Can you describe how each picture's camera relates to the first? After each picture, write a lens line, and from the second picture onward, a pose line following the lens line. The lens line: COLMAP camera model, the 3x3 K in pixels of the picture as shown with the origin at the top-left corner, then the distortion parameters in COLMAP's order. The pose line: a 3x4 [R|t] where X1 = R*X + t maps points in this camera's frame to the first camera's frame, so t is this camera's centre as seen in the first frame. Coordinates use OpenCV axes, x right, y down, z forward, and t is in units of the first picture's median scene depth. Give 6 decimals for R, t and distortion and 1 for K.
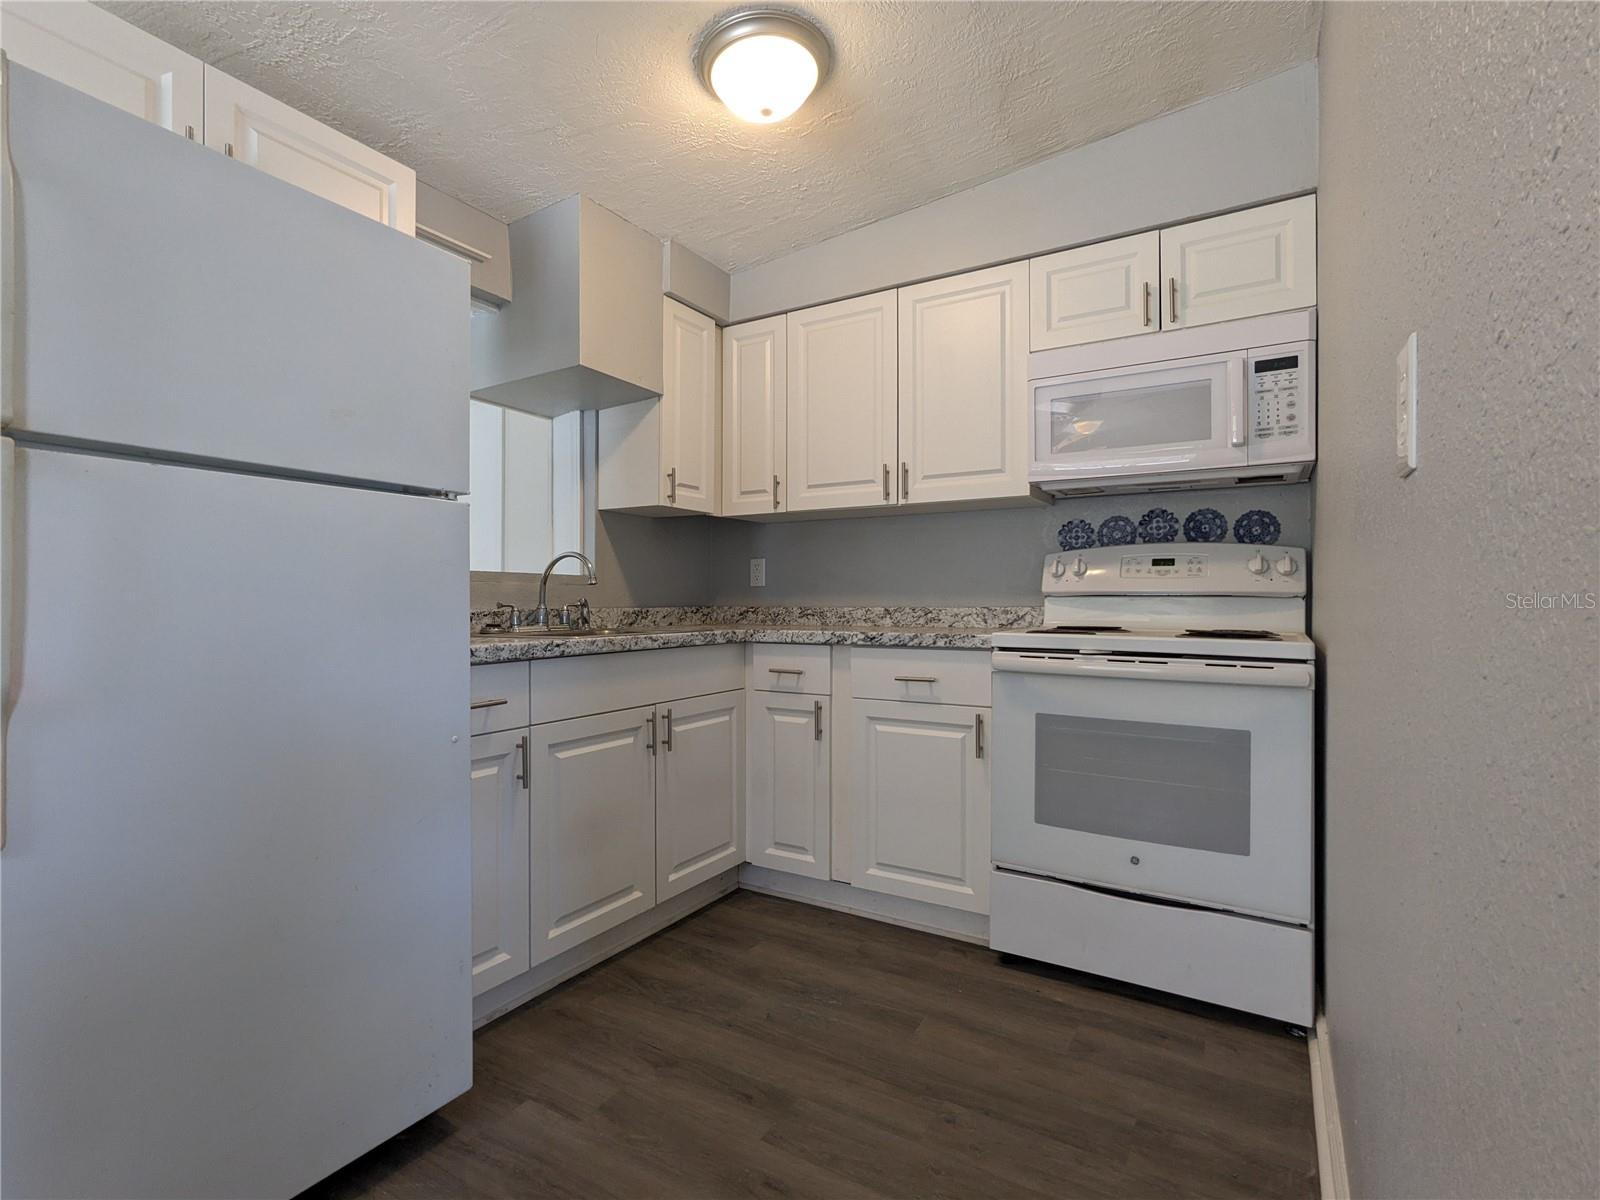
lens RADIAL K [[768.3, 0, 798.5], [0, 768.3, 598.6], [0, 0, 1]] dist [-0.012528, 0.007954]
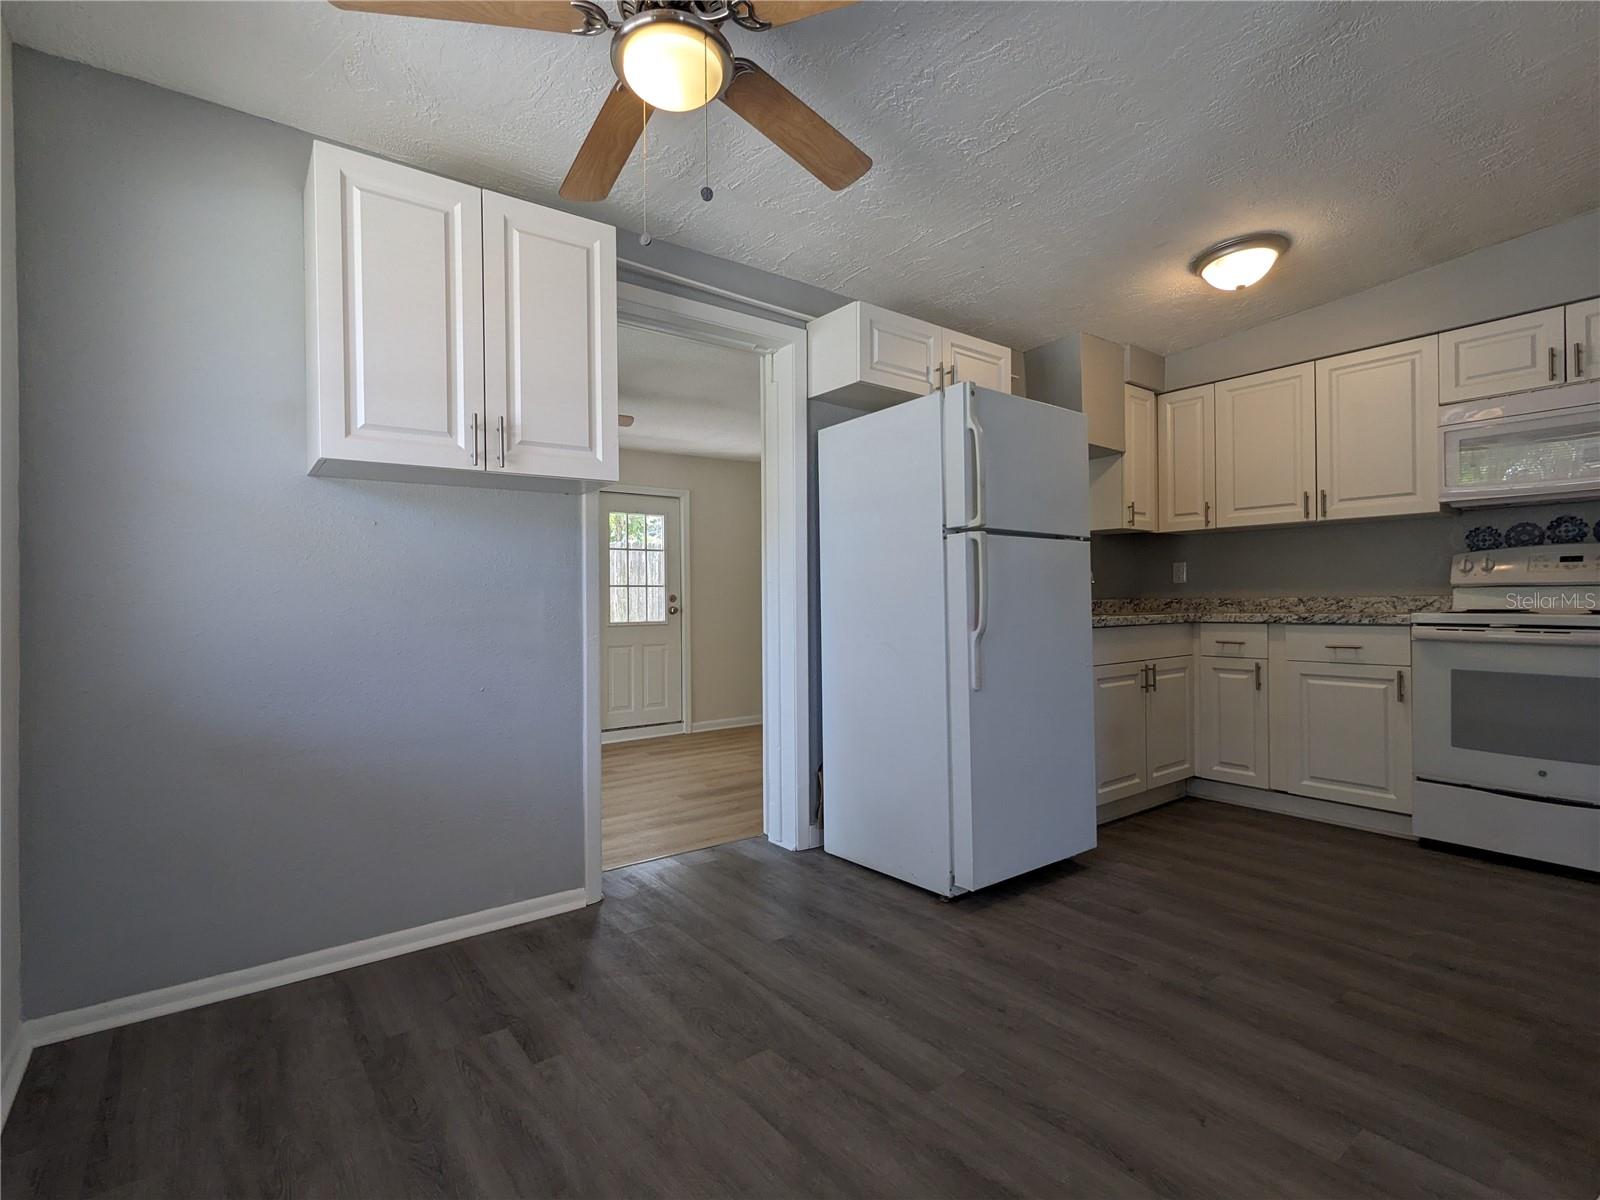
lens RADIAL K [[768.3, 0, 794.6], [0, 768.3, 598.5], [0, 0, 1]] dist [-0.012528, 0.007954]
pose [[0.930675, -0.009357, -0.365727, -0.255922], [0.010358, 0.999946, 0.000776, 0.003857], [0.365700, -0.004510, 0.930722, -0.642144]]
